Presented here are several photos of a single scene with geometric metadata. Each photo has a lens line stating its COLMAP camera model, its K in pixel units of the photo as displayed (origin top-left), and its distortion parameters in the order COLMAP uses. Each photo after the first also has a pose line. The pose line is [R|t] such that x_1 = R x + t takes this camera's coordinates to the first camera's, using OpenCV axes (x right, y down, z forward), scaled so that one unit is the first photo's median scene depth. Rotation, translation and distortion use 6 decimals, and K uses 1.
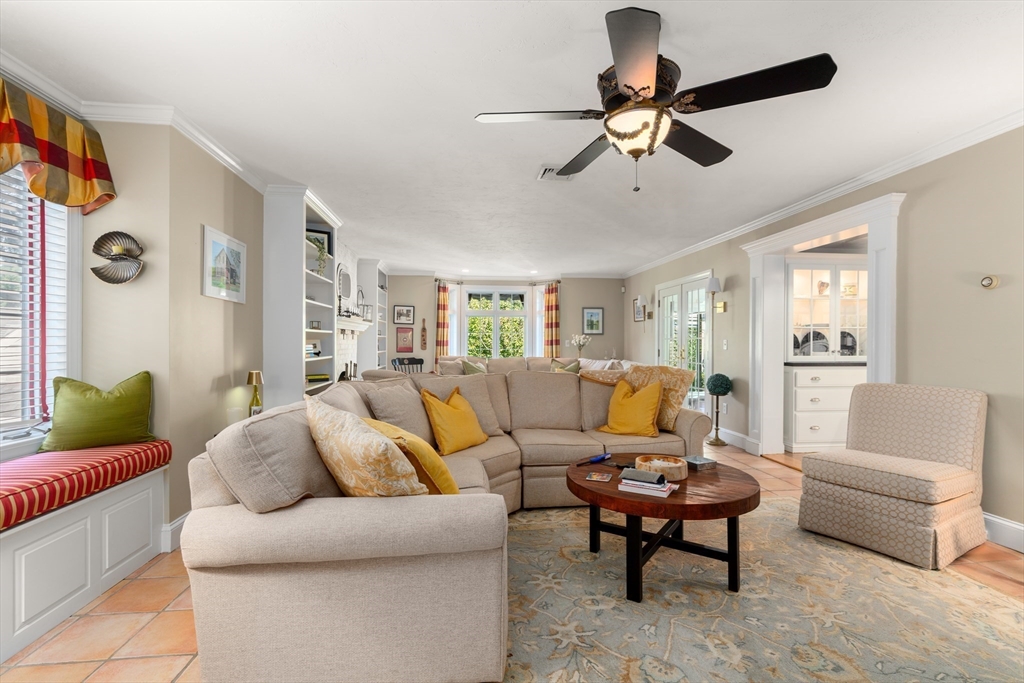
lens RADIAL K [[466.9, 0, 501.4], [0, 466.9, 351.1], [0, 0, 1]] dist [-0.009296, 0.000045]
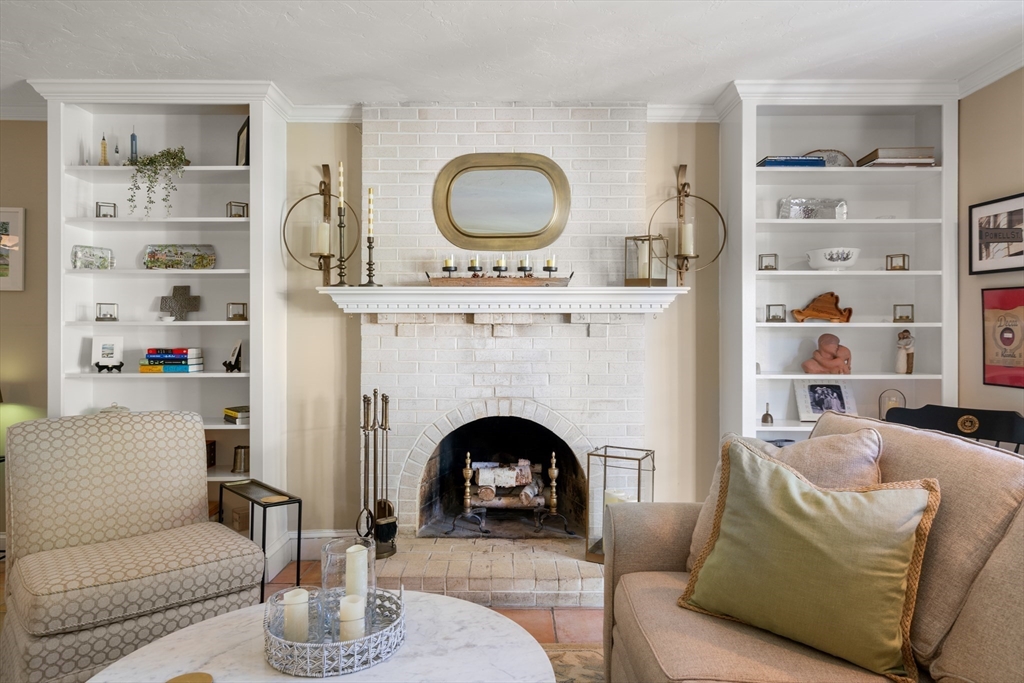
lens RADIAL K [[628.2, 0, 509.0], [0, 628.2, 337.9], [0, 0, 1]] dist [0.024374, 0.000335]
pose [[-0.100177, -0.005334, -0.994955, 0.153448], [-0.021924, 0.999755, -0.003152, -0.016288], [0.994728, 0.021498, -0.100270, 0.773711]]
